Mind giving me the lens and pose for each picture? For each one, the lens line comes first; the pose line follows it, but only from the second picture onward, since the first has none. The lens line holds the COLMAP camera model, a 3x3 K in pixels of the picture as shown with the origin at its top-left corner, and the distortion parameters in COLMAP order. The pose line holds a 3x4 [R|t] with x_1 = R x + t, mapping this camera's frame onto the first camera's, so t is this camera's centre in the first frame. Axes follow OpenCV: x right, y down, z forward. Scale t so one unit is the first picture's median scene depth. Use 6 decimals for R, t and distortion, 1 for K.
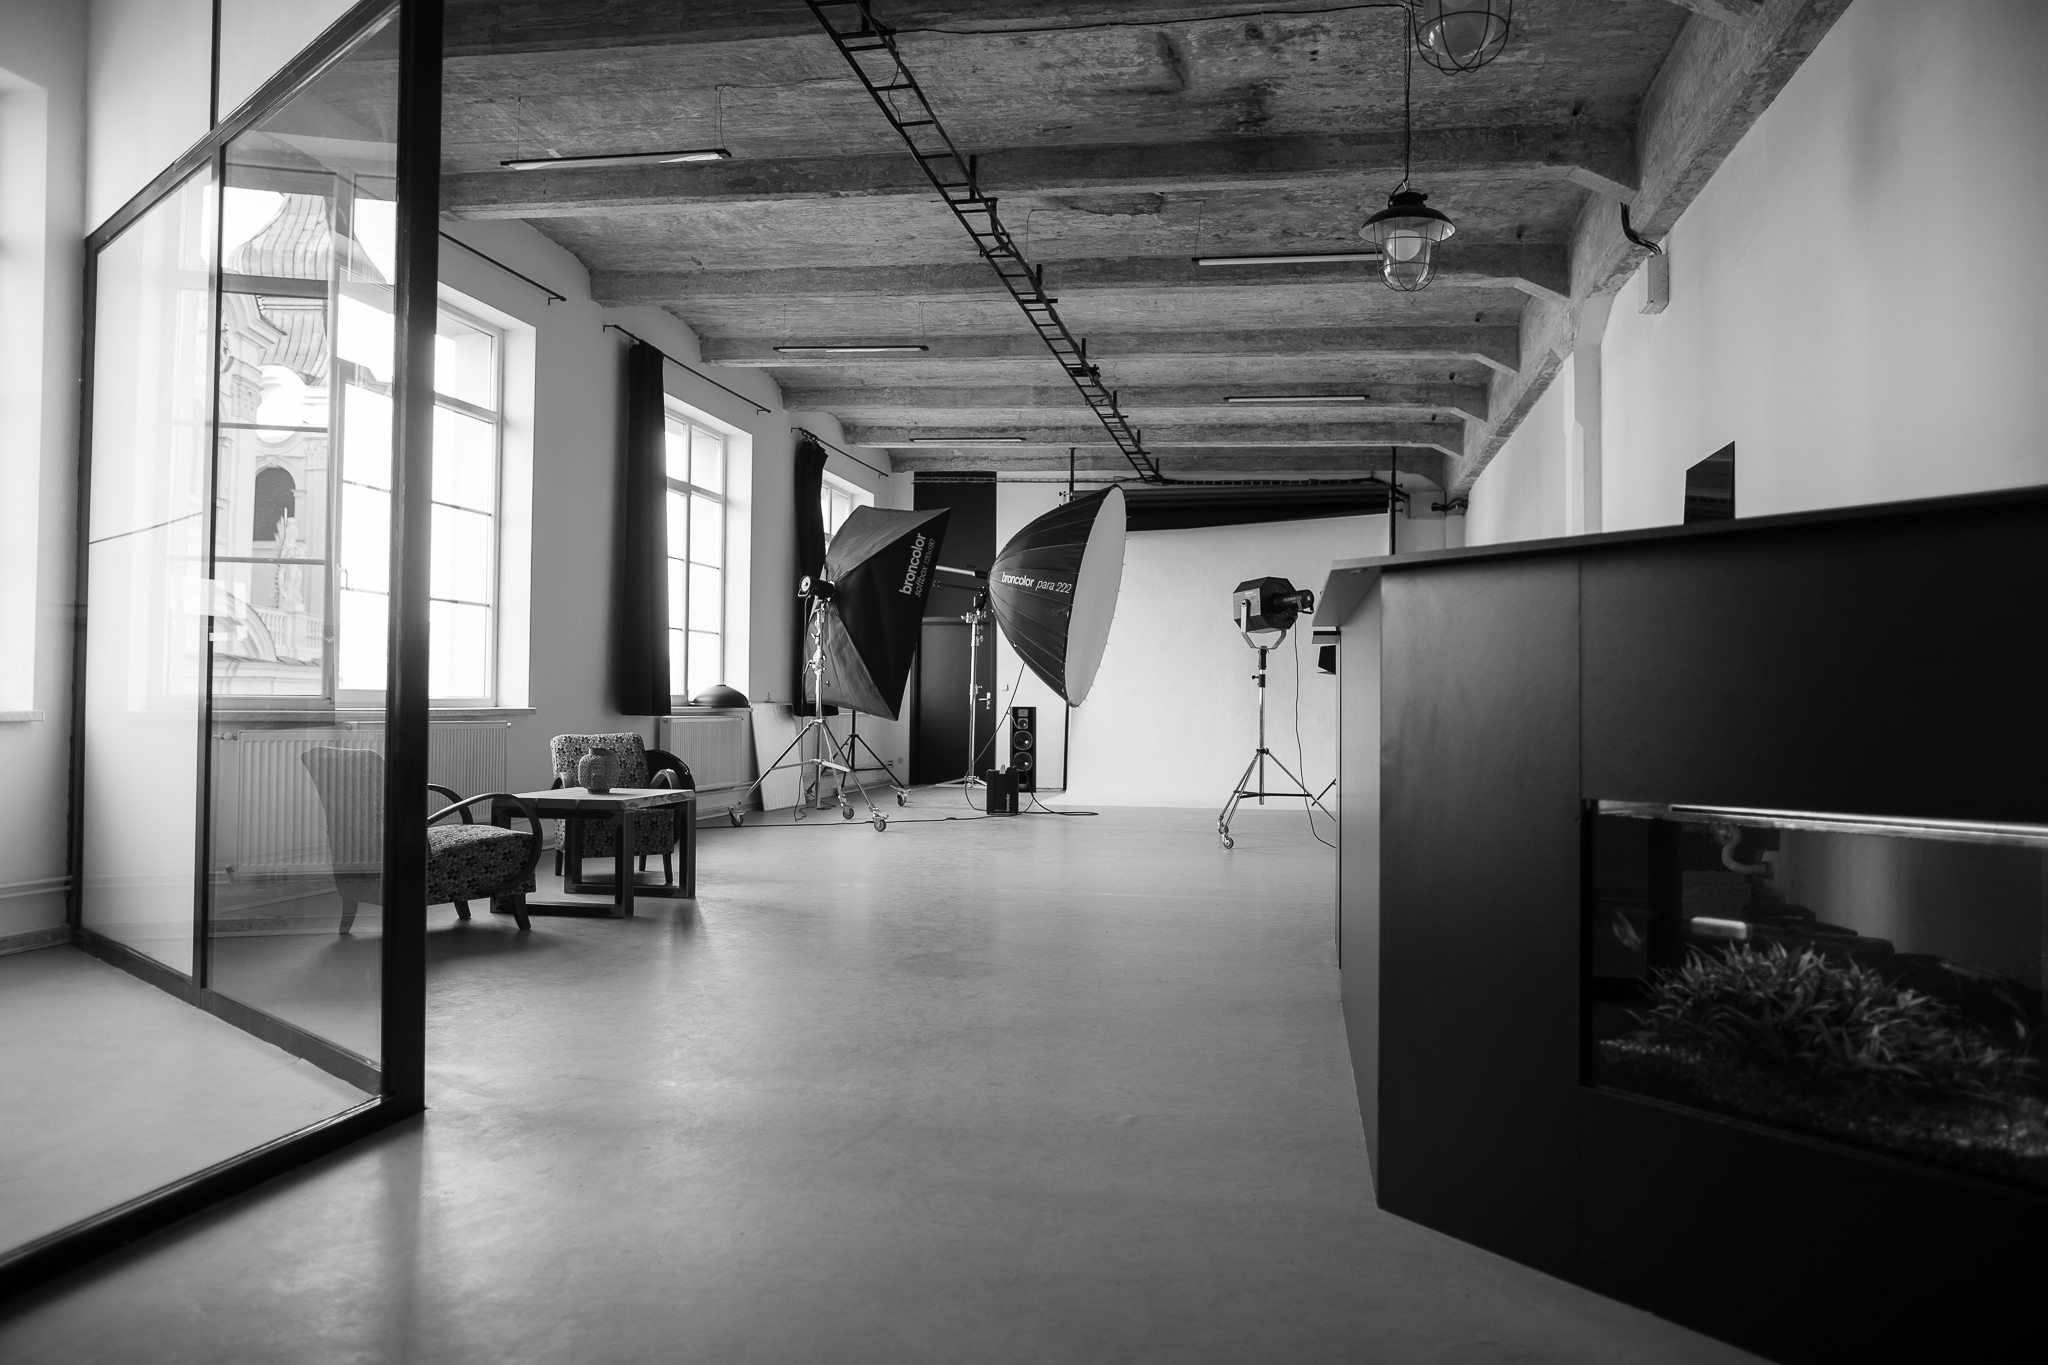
lens RADIAL K [[1396.4, 0, 1023.9], [0, 1396.4, 670.7], [0, 0, 1]] dist [-0.054725, 0.054722]
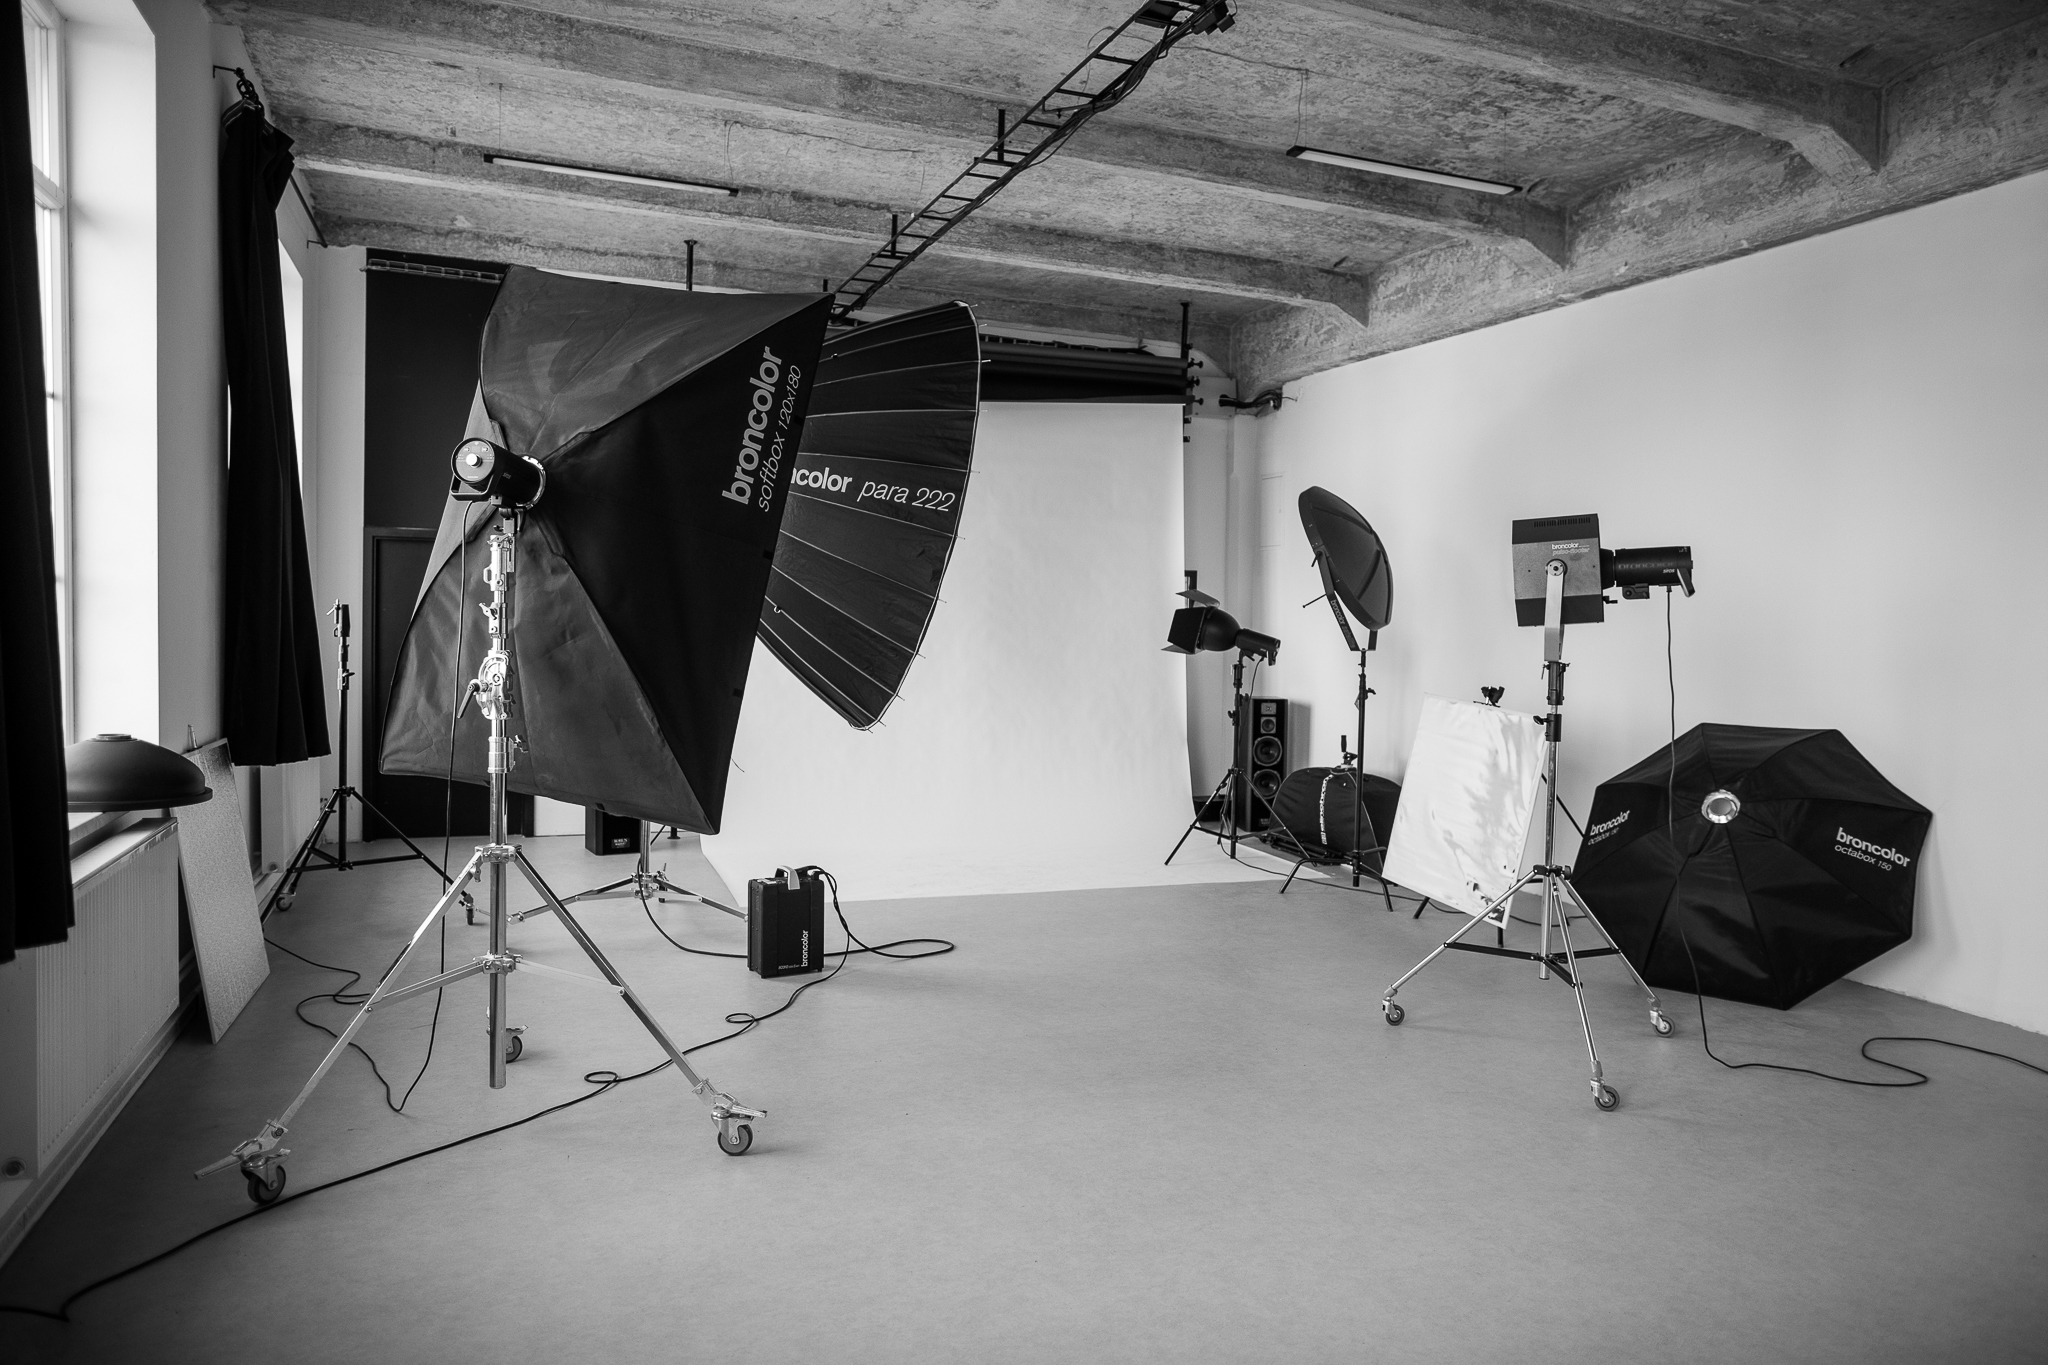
lens RADIAL K [[1396.4, 0, 1023.9], [0, 1396.4, 670.7], [0, 0, 1]] dist [-0.054725, 0.054722]
pose [[0.847191, -0.013389, 0.531119, -0.234896], [-0.024773, 0.997600, 0.064664, -0.037970], [-0.530710, -0.067940, 0.844826, 0.670916]]
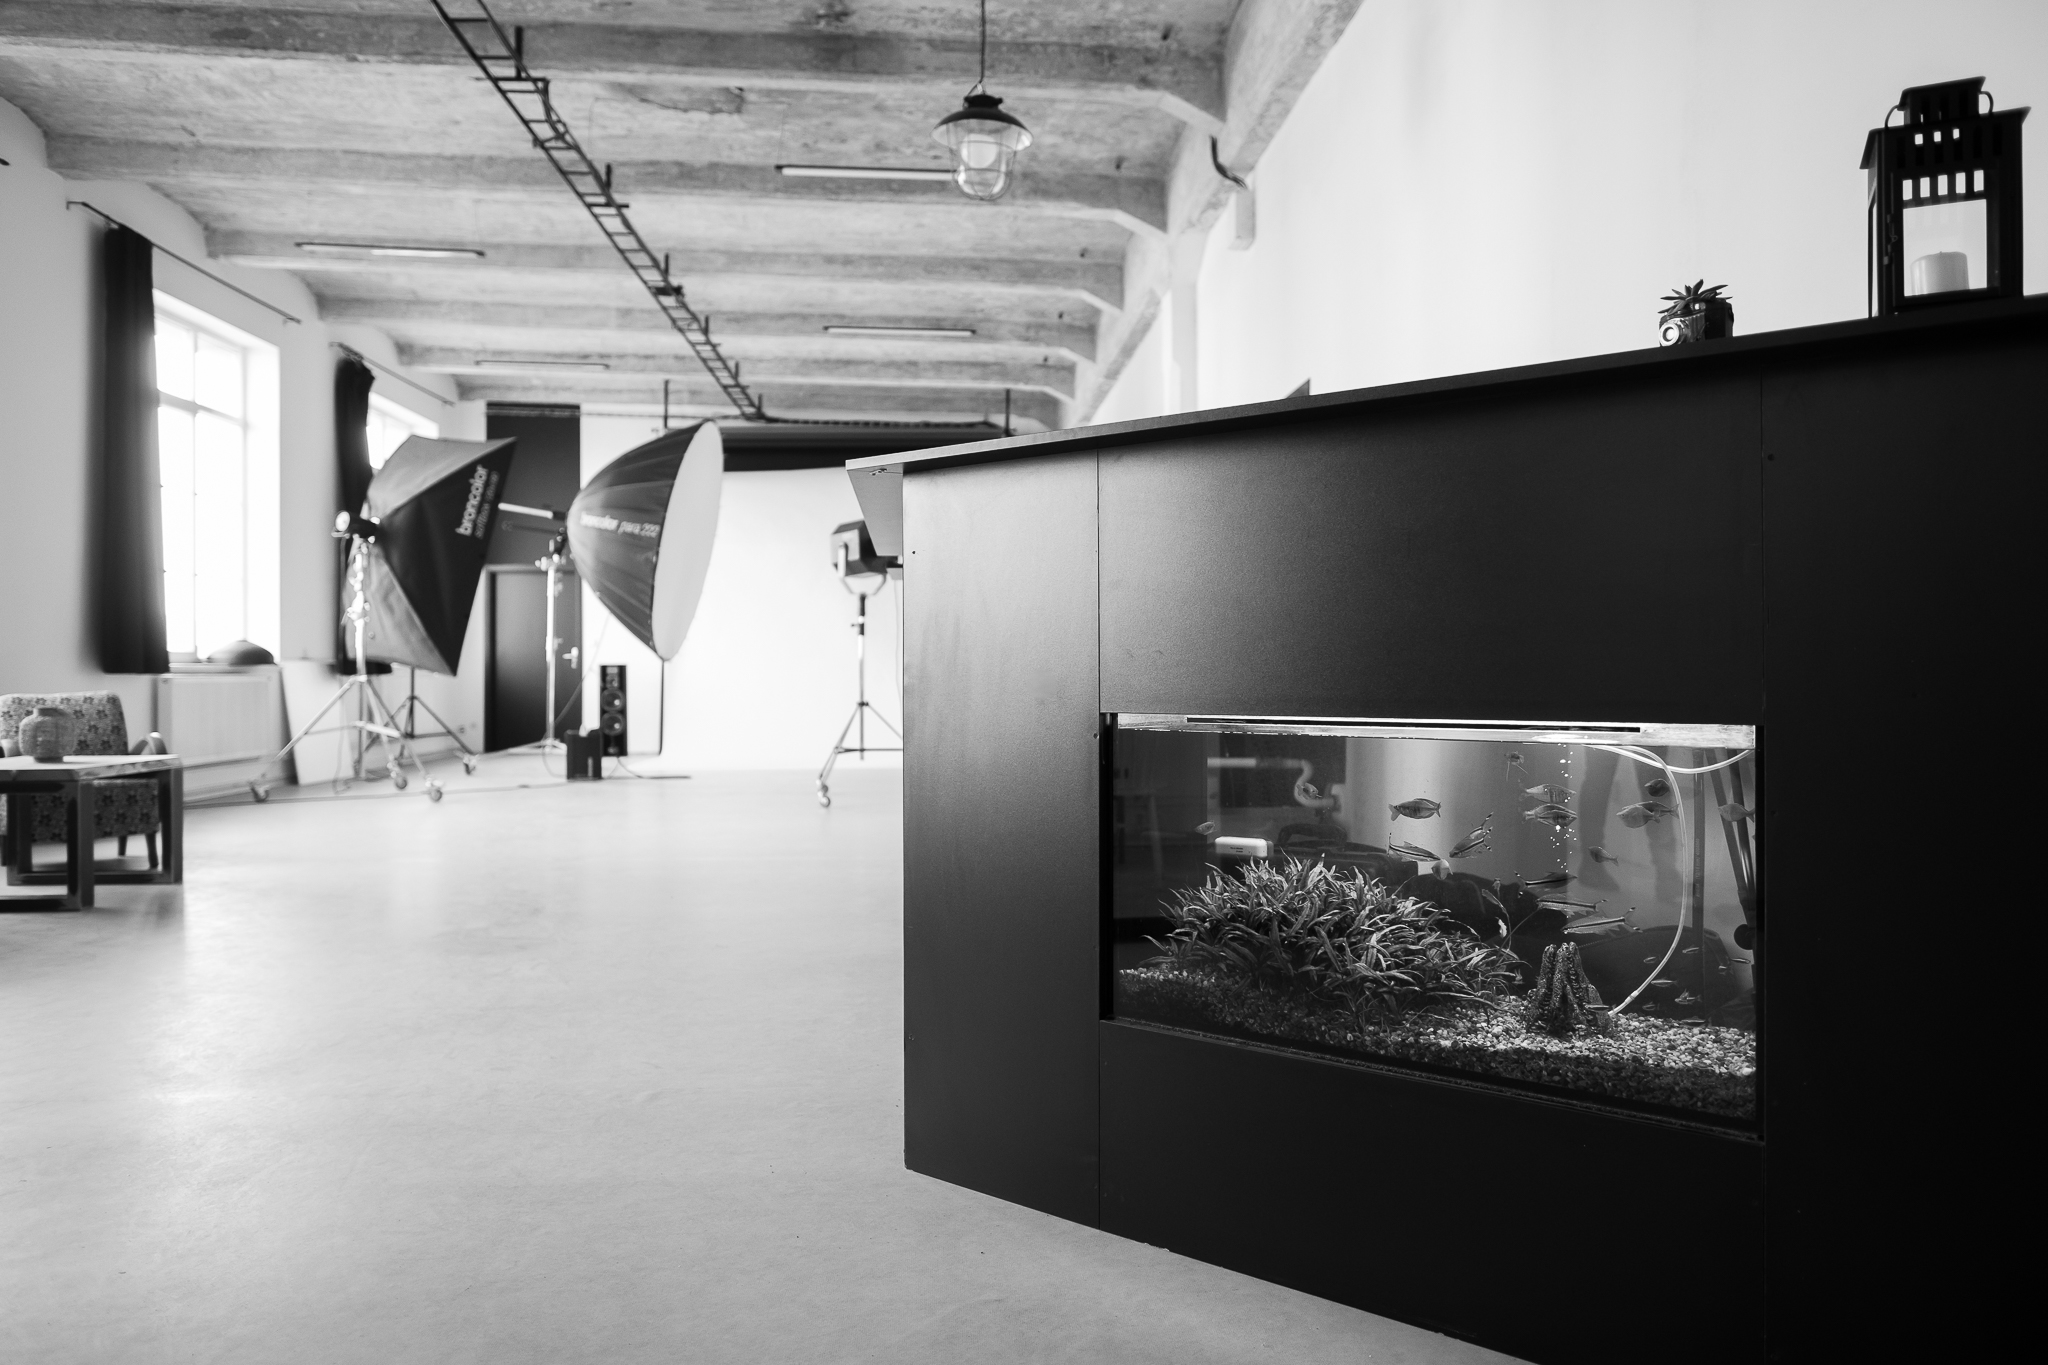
lens RADIAL K [[1470.4, 0, 1023.7], [0, 1470.4, 670.5], [0, 0, 1]] dist [-0.059940, 0.069057]
pose [[0.967009, -0.011334, 0.254490, 0.023170], [0.004539, 0.999618, 0.027275, 0.008342], [-0.254702, -0.025220, 0.966691, 0.013385]]
